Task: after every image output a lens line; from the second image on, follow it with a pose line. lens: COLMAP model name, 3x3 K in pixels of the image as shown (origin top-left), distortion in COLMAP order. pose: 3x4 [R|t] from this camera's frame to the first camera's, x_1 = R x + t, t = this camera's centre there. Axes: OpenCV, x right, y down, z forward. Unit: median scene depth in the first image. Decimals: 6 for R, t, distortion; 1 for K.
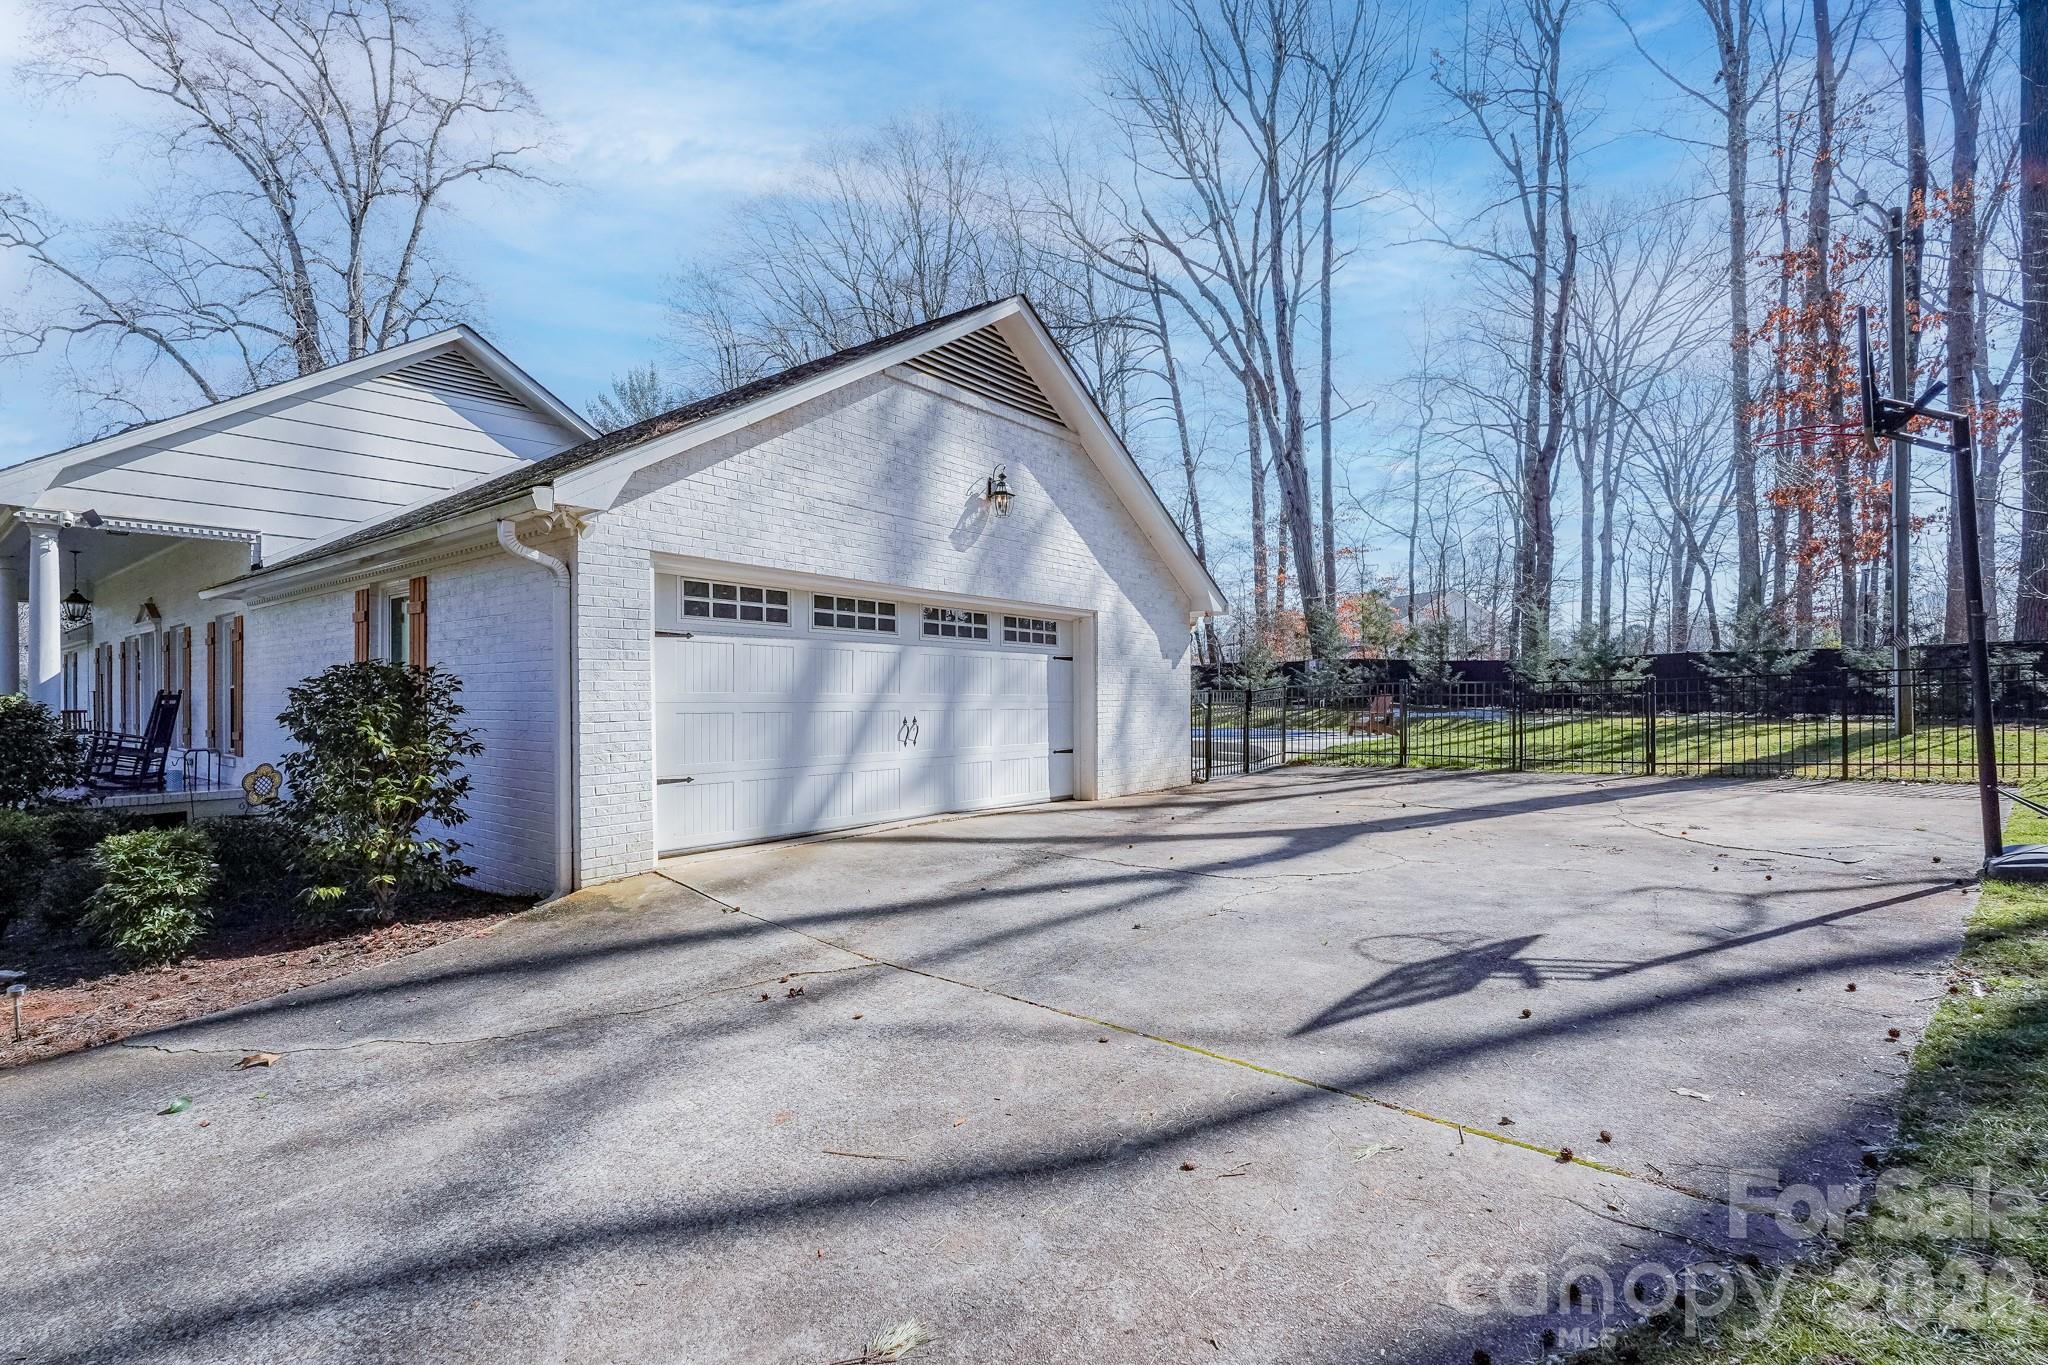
lens RADIAL K [[899.6, 0, 1017.3], [0, 899.6, 688.5], [0, 0, 1]] dist [-0.017815, 0.008857]
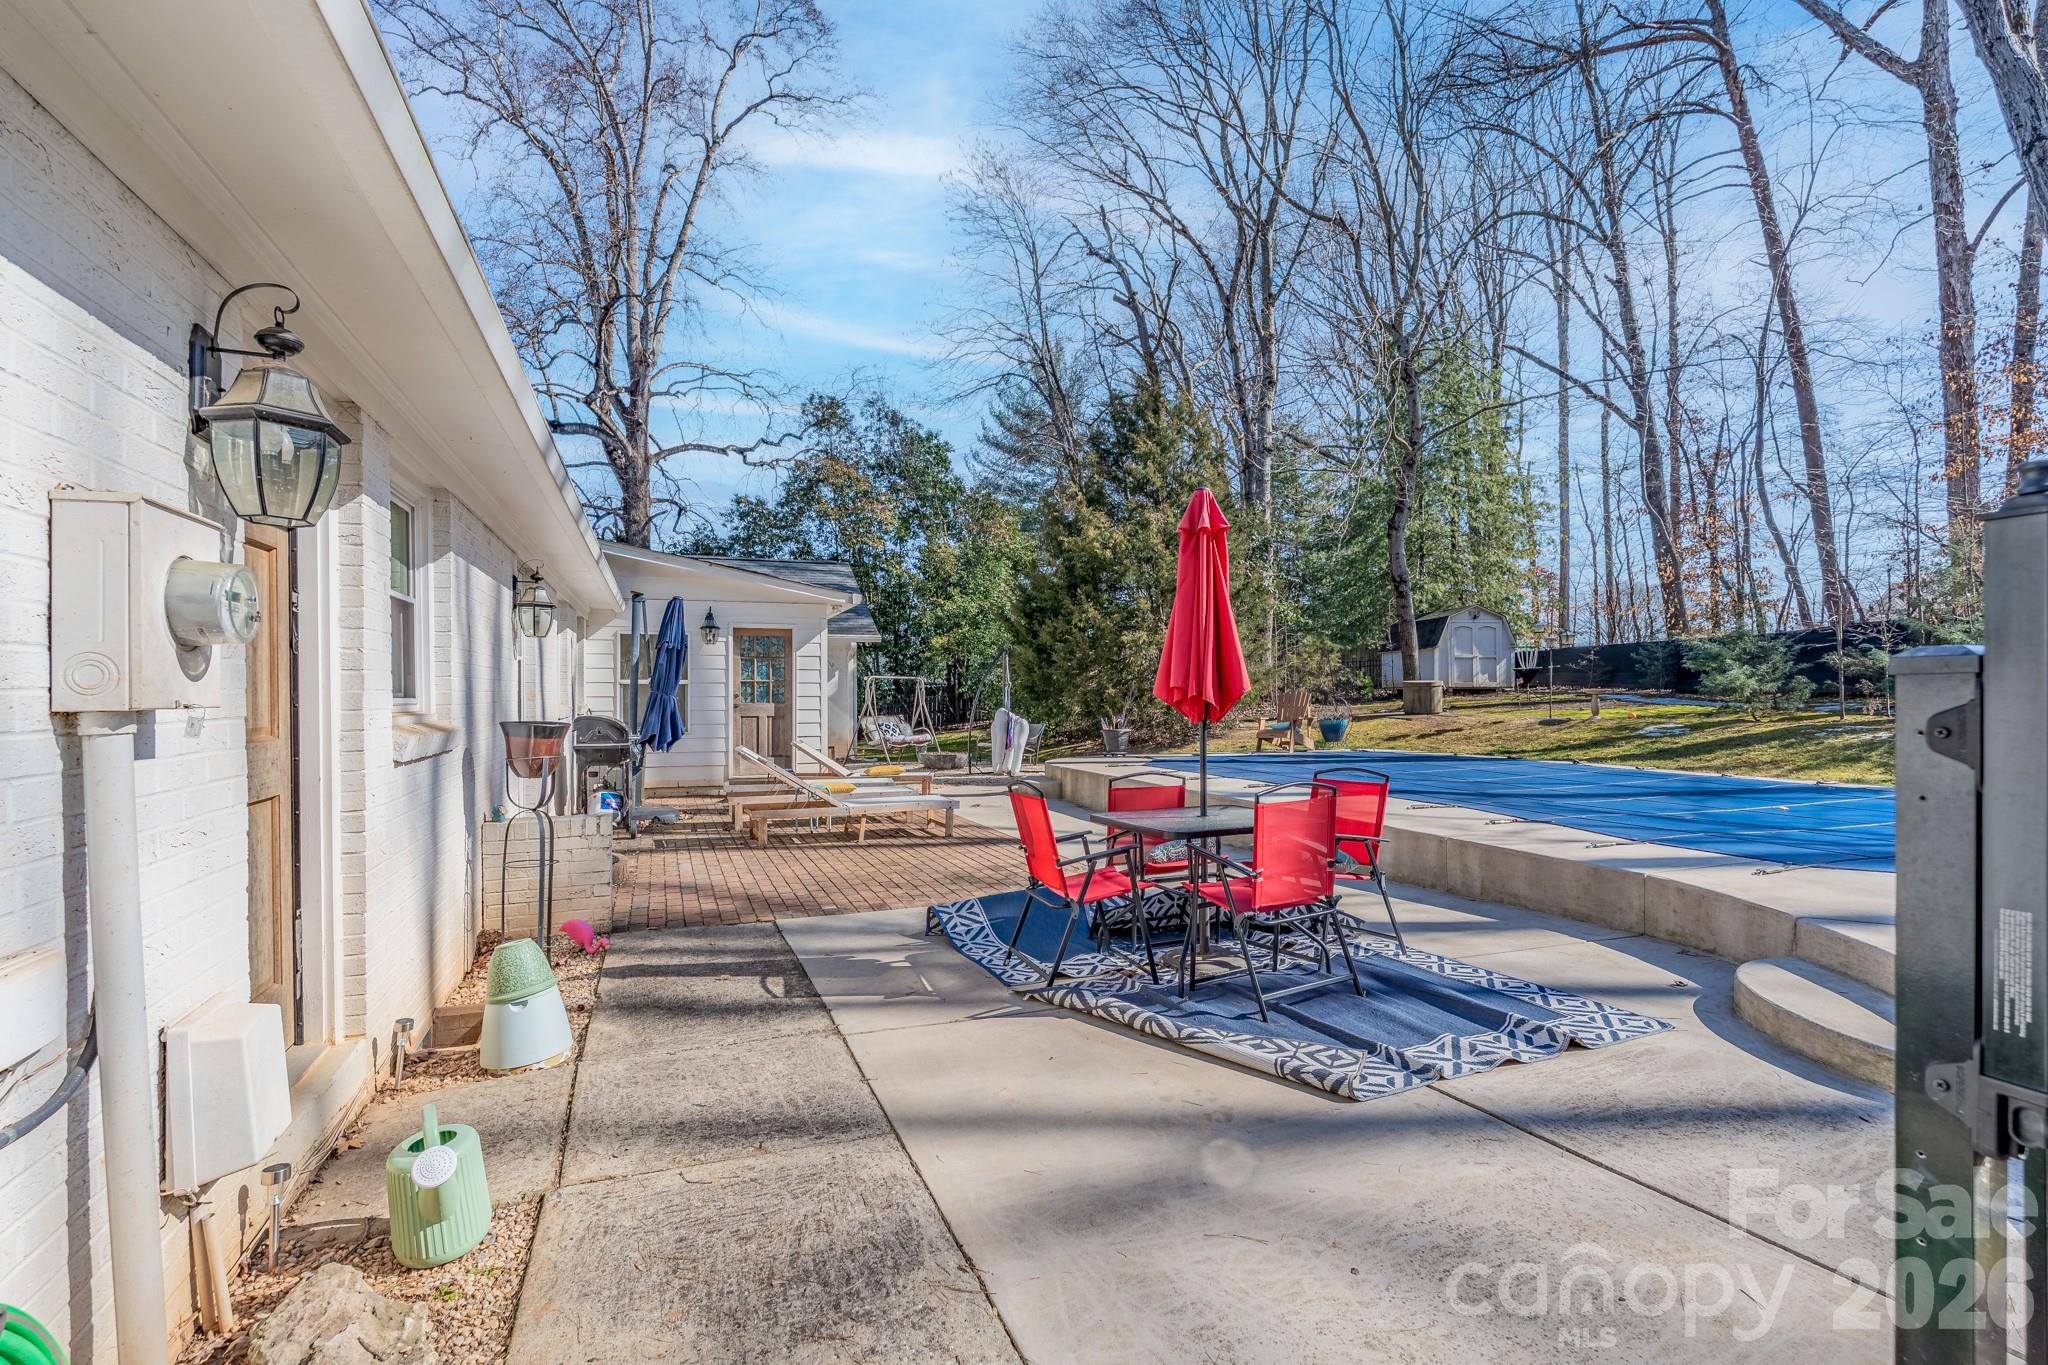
lens RADIAL K [[913.1, 0, 1015.9], [0, 913.1, 690.0], [0, 0, 1]] dist [-0.003393, -0.001308]
pose [[0.863483, 0.001339, -0.504376, 0.091136], [0.001267, 0.999988, 0.004824, 0.003128], [0.504376, -0.004804, 0.863471, 0.381532]]
